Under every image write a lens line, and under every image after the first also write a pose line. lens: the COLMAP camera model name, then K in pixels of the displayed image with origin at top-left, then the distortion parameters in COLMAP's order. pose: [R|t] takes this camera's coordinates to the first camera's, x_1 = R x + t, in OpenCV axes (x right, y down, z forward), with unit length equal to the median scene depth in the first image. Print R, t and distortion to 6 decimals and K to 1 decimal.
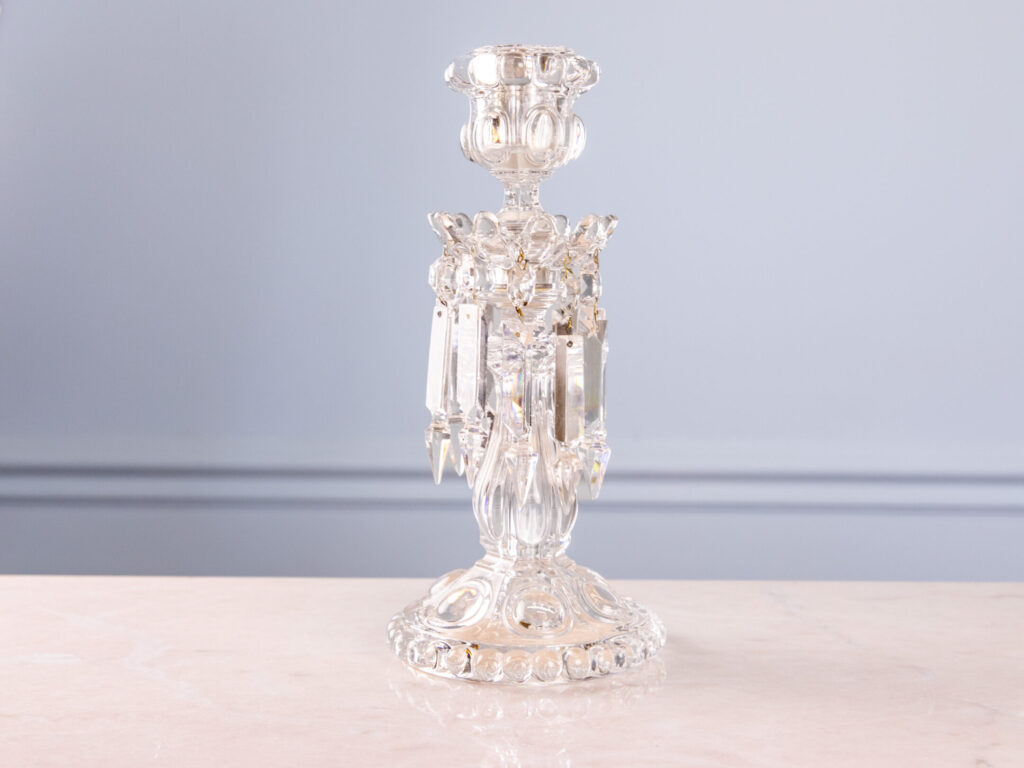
lens RADIAL K [[1663.5, 0, 491.1], [0, 1663.5, 375.9], [0, 0, 1]] dist [-0.004930, 0.000000]
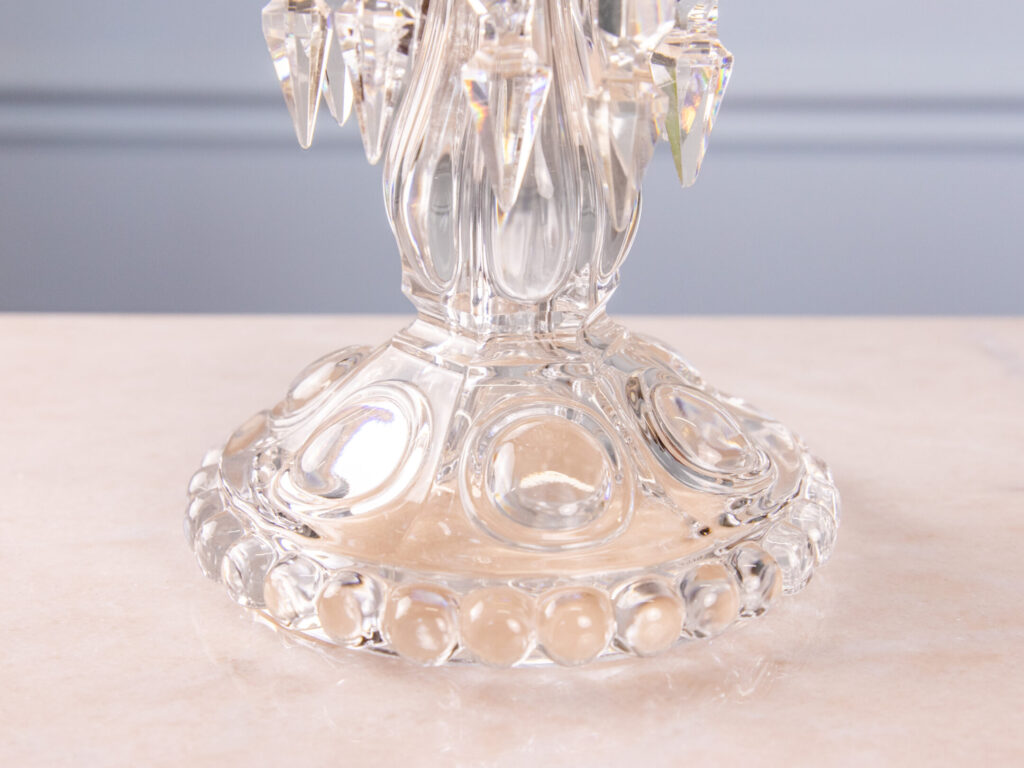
lens RADIAL K [[1521.1, 0, 503.7], [0, 1521.1, 411.1], [0, 0, 1]] dist [0.017027, 0.000000]
pose [[0.999278, -0.009273, 0.036840, 0.004435], [-0.000585, 0.965880, 0.258990, 0.031752], [-0.037985, -0.258824, 0.965177, 0.639049]]
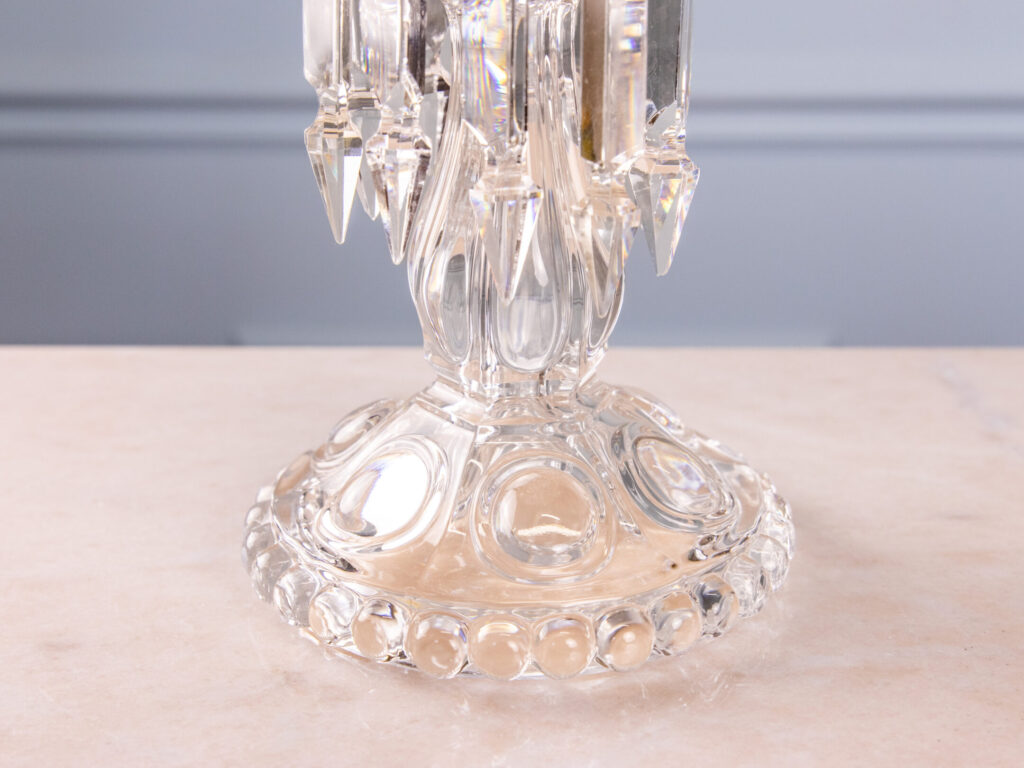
lens RADIAL K [[1500.6, 0, 501.2], [0, 1500.6, 404.9], [0, 0, 1]] dist [0.027828, 0.000000]
pose [[0.999888, -0.011334, 0.009733, 0.011976], [0.008125, 0.959259, 0.282412, -0.011812], [-0.012537, -0.282302, 0.959244, 0.581994]]
